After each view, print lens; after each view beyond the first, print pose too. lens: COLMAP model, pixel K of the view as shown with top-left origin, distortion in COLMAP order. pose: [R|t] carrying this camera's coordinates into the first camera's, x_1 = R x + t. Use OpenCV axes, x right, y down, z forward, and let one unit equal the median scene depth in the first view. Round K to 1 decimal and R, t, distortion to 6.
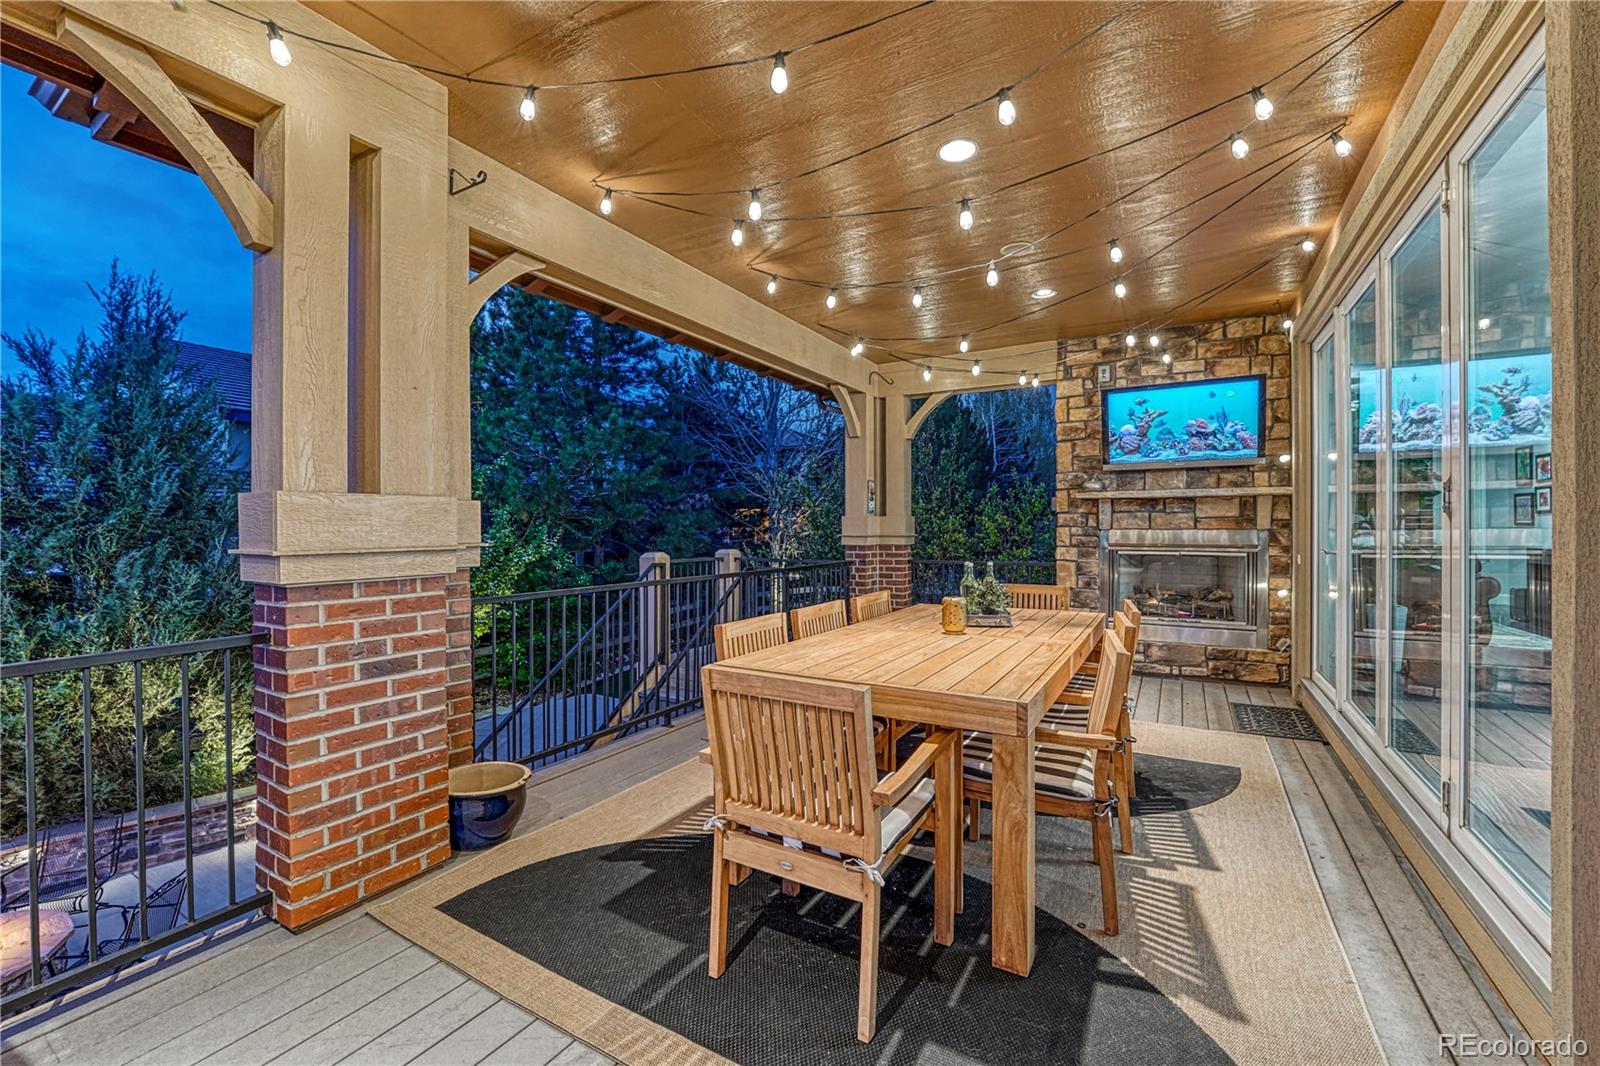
lens RADIAL K [[650.6, 0, 788.7], [0, 650.6, 532.8], [0, 0, 1]] dist [-0.006616, -0.000075]
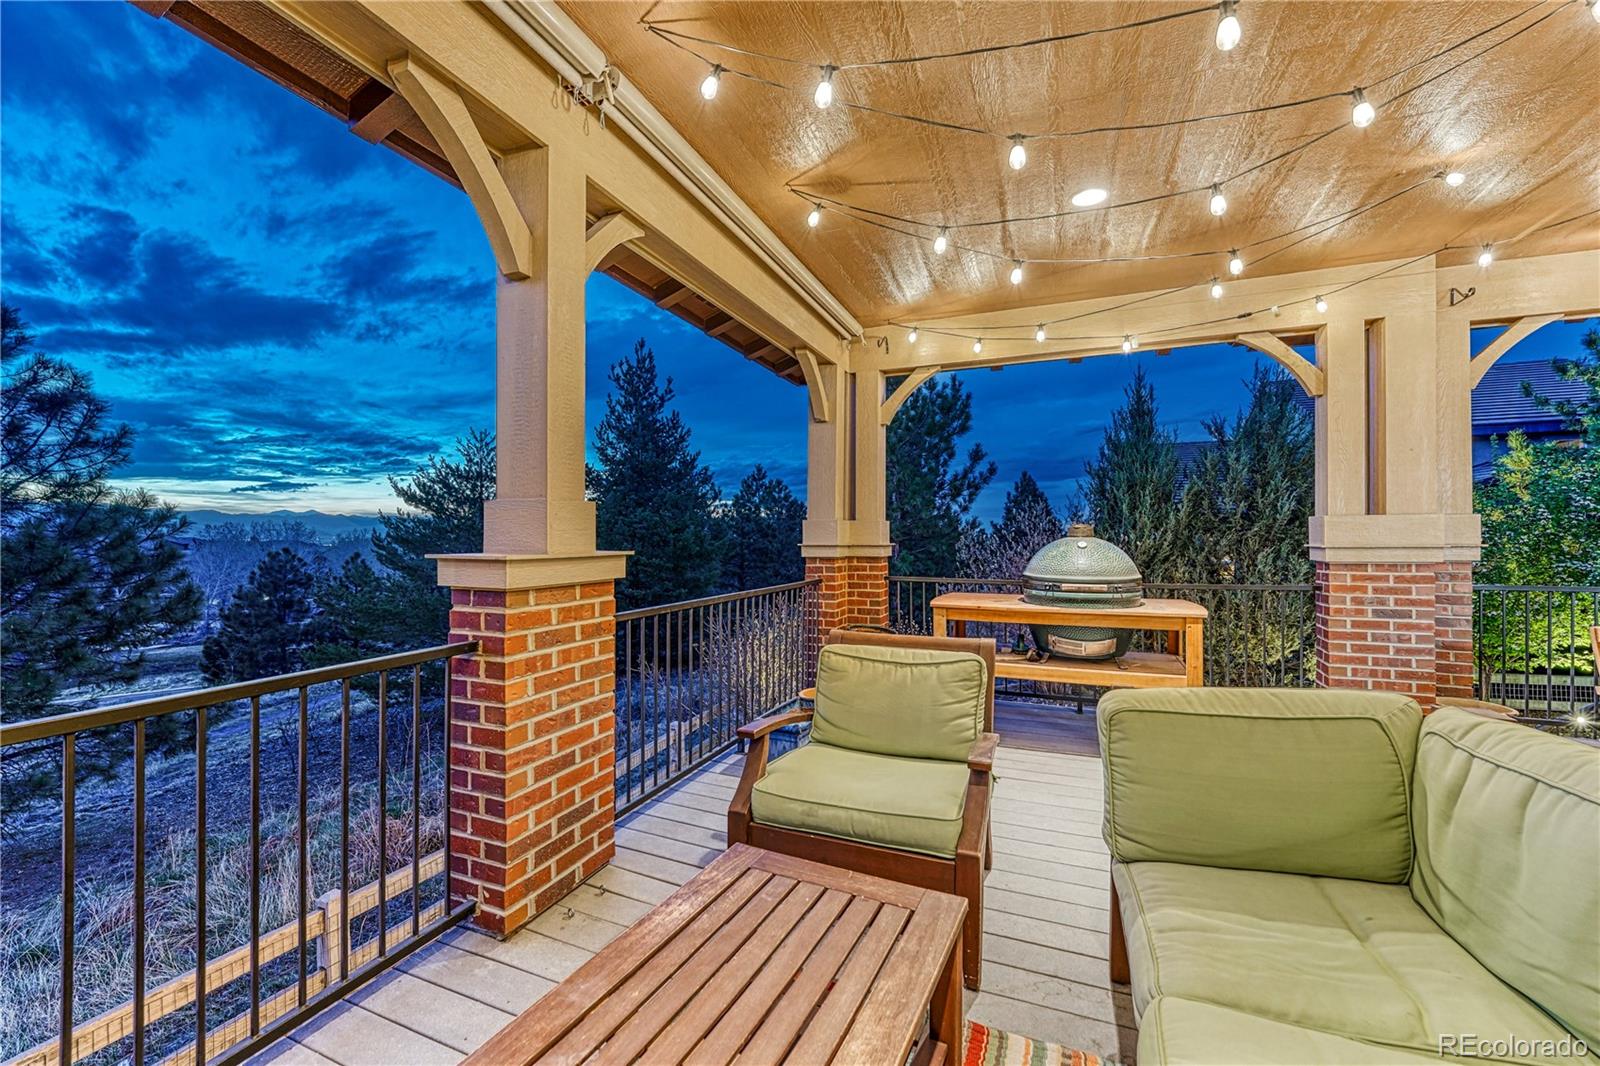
lens RADIAL K [[650.6, 0, 786.7], [0, 650.6, 535.1], [0, 0, 1]] dist [-0.006616, -0.000075]
pose [[0.134563, -0.000278, -0.990905, 0.739101], [-0.003356, 0.999994, -0.000736, 0.003111], [0.990899, 0.003425, 0.134561, -0.701276]]
